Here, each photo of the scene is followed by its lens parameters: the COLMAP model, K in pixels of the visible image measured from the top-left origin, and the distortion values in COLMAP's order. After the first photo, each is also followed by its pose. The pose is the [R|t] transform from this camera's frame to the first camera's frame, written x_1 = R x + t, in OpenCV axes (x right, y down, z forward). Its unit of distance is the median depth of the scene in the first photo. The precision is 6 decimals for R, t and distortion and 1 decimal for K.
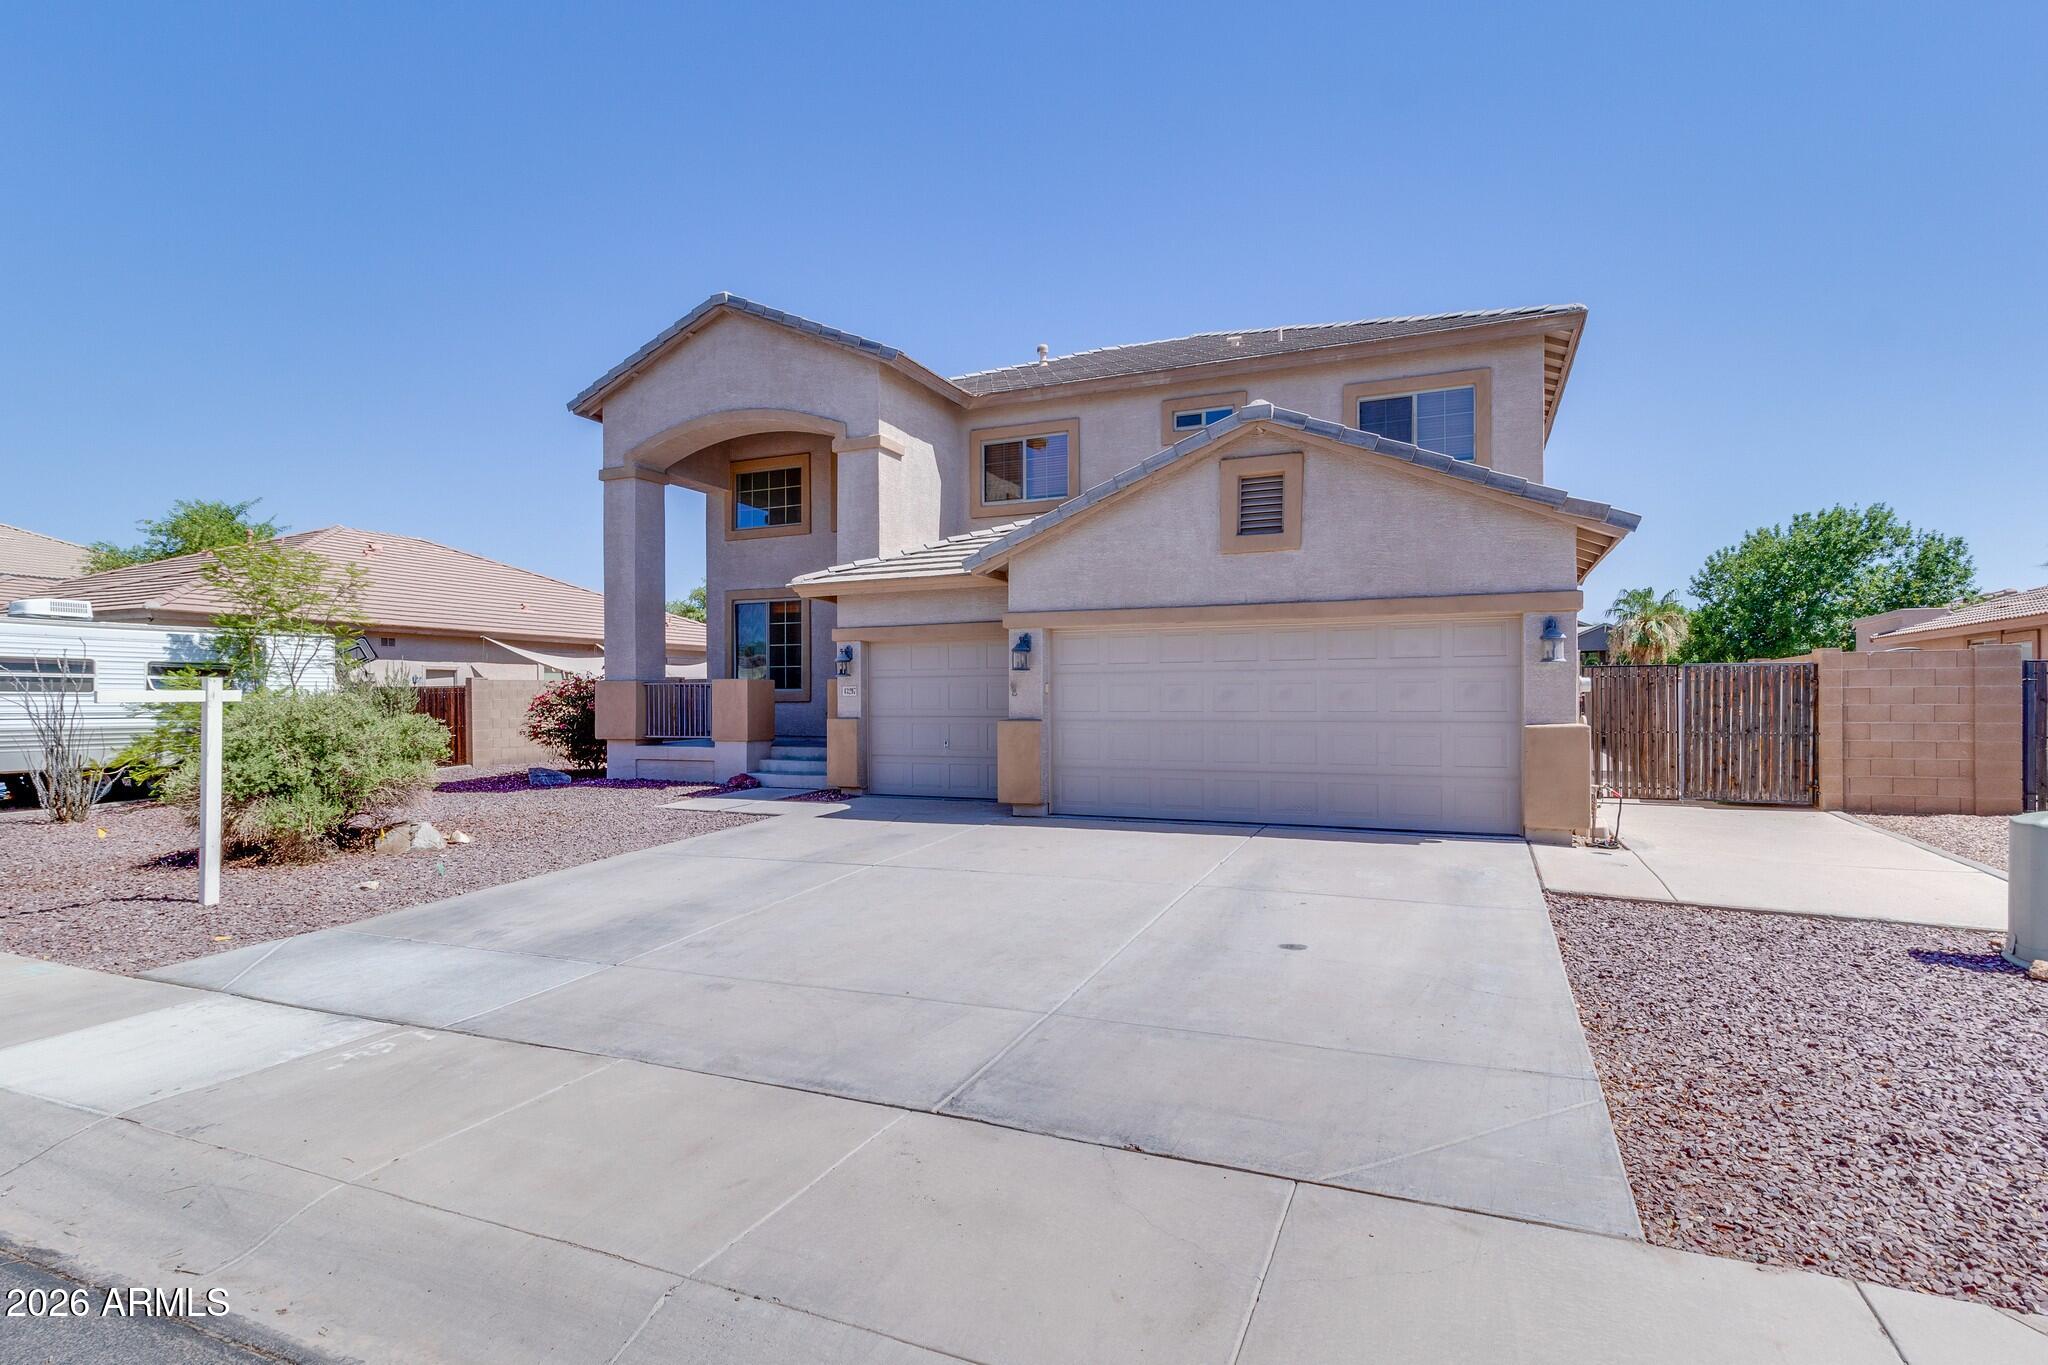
lens RADIAL K [[990.1, 0, 1024.0], [0, 990.1, 682.5], [0, 0, 1]] dist [-0.000003, -0.000159]
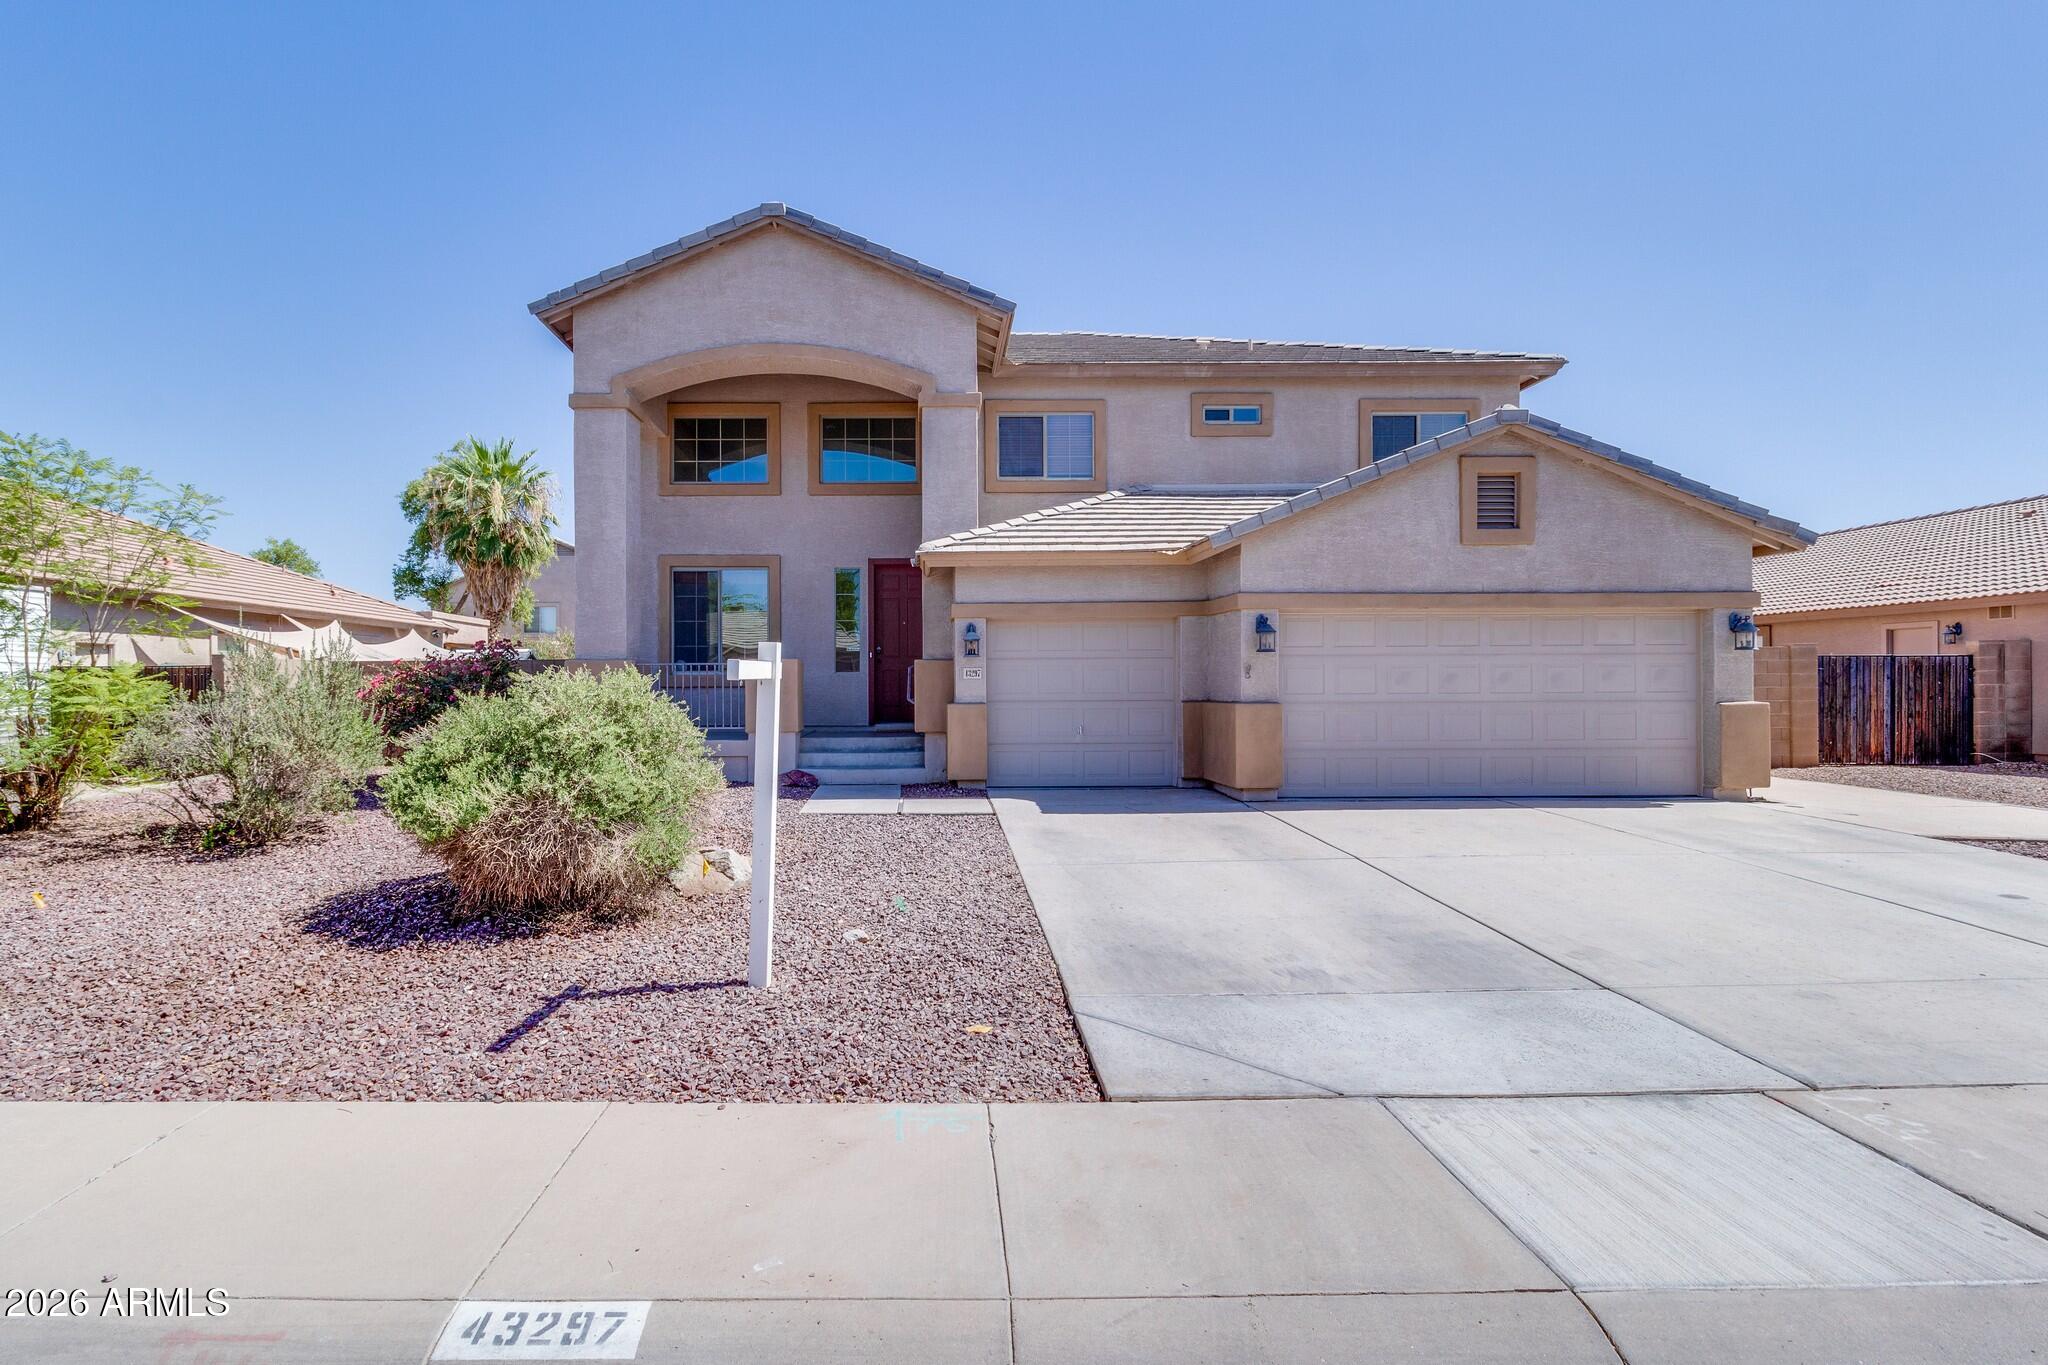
lens RADIAL K [[956.4, 0, 930.7], [0, 956.4, 674.6], [0, 0, 1]] dist [-0.001478, 0.000239]
pose [[0.918572, 0.005057, 0.395222, -0.568594], [-0.006453, 0.999977, 0.002204, 0.008421], [-0.395202, -0.004575, 0.918583, 0.219842]]
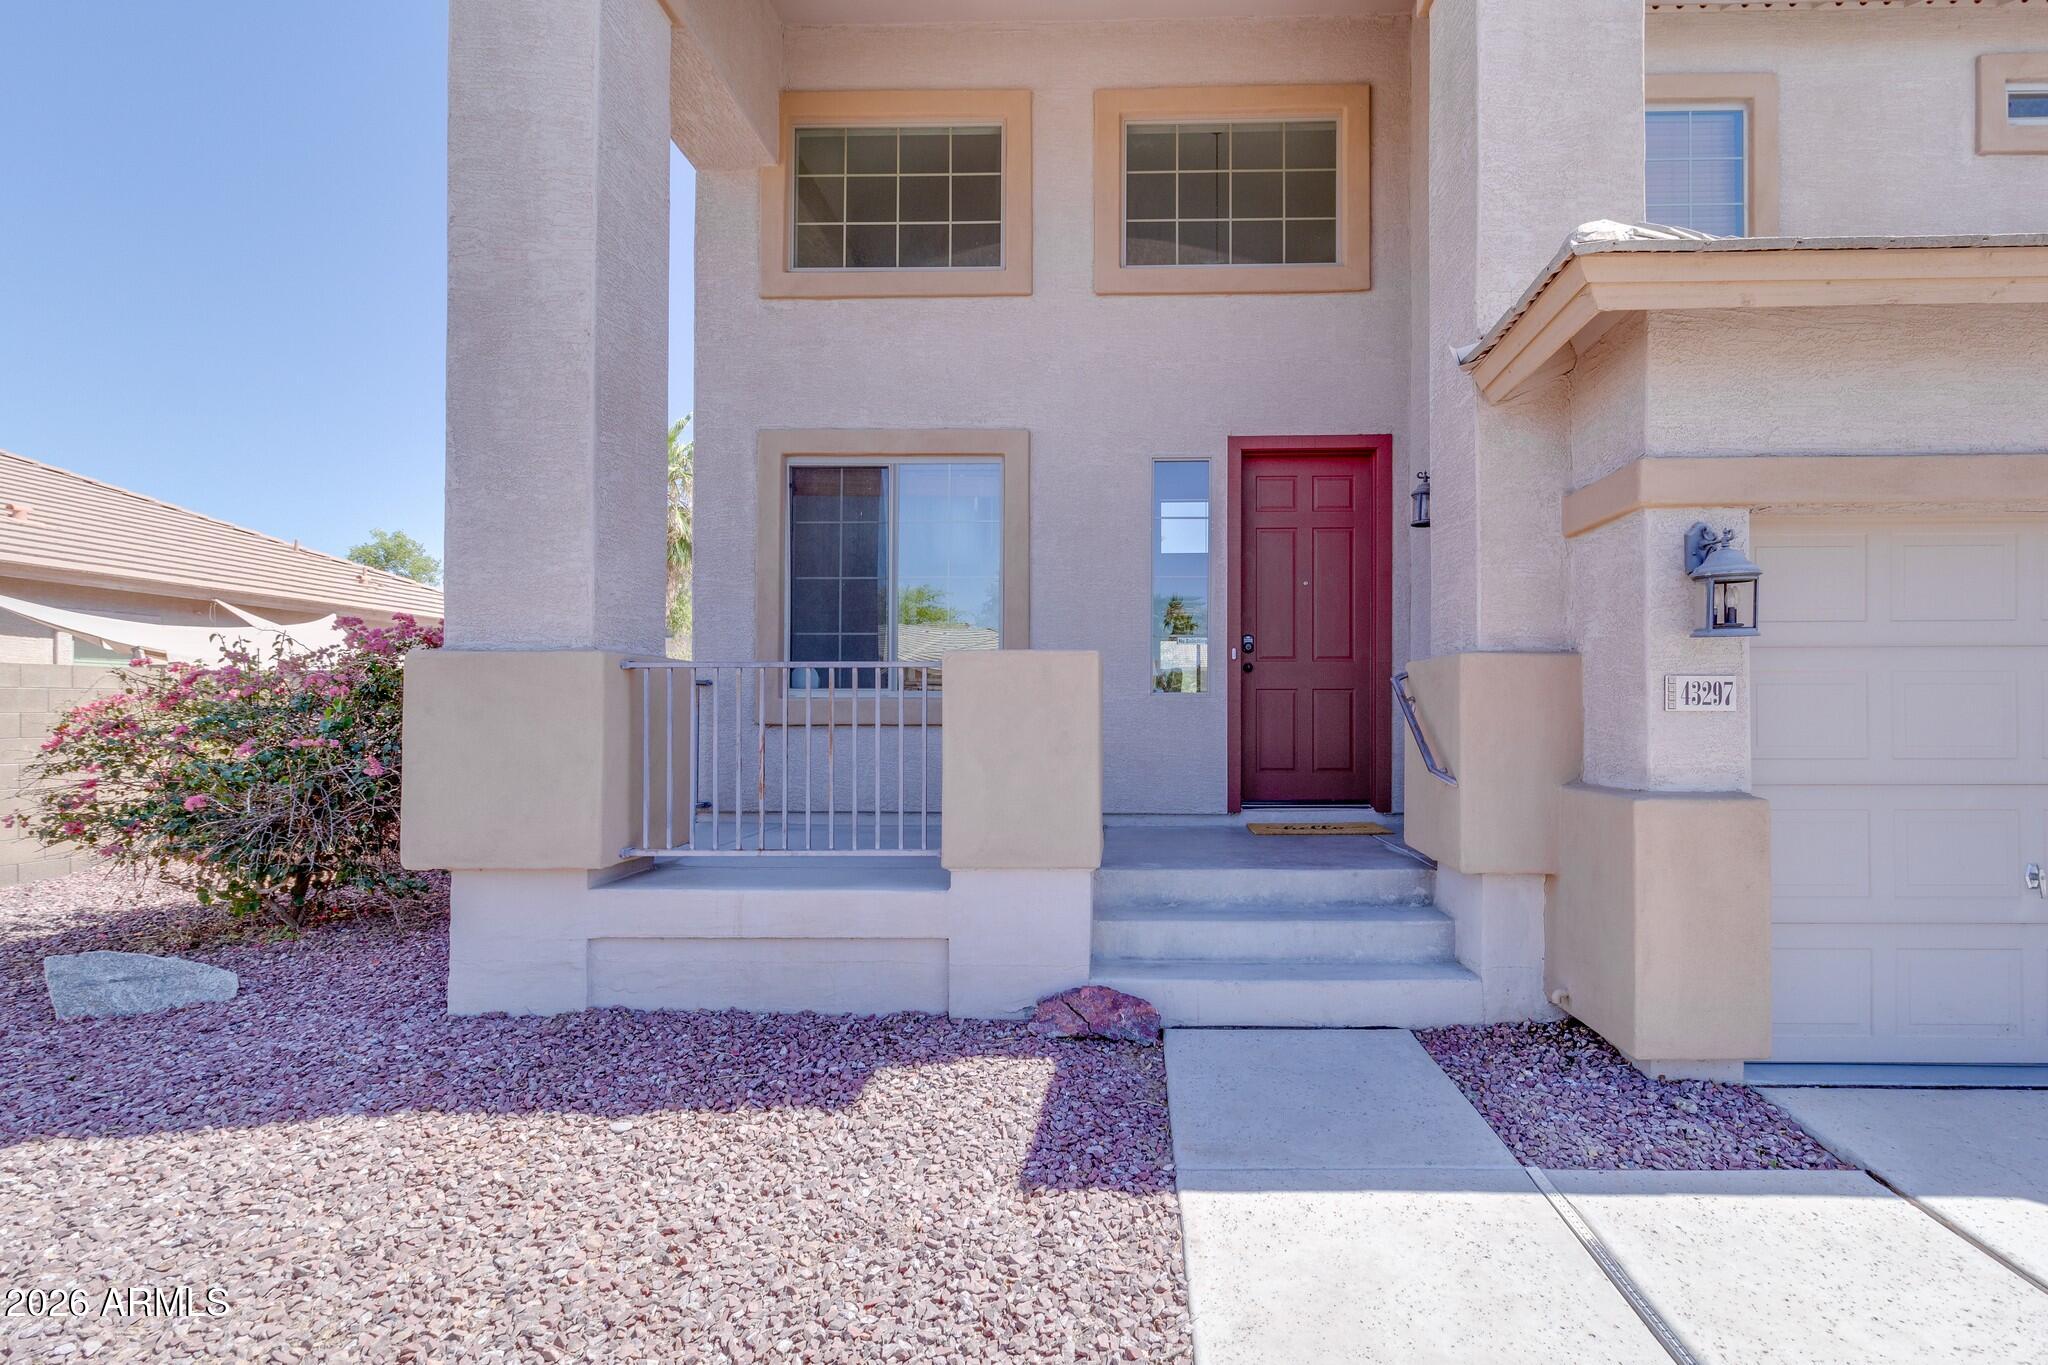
lens RADIAL K [[969.9, 0, 1127.5], [0, 969.9, 693.5], [0, 0, 1]] dist [0.009203, -0.000312]
pose [[0.926873, 0.014421, 0.375099, -0.427681], [-0.012113, 0.999890, -0.008512, 0.013225], [-0.375180, 0.003346, 0.926946, 0.835618]]
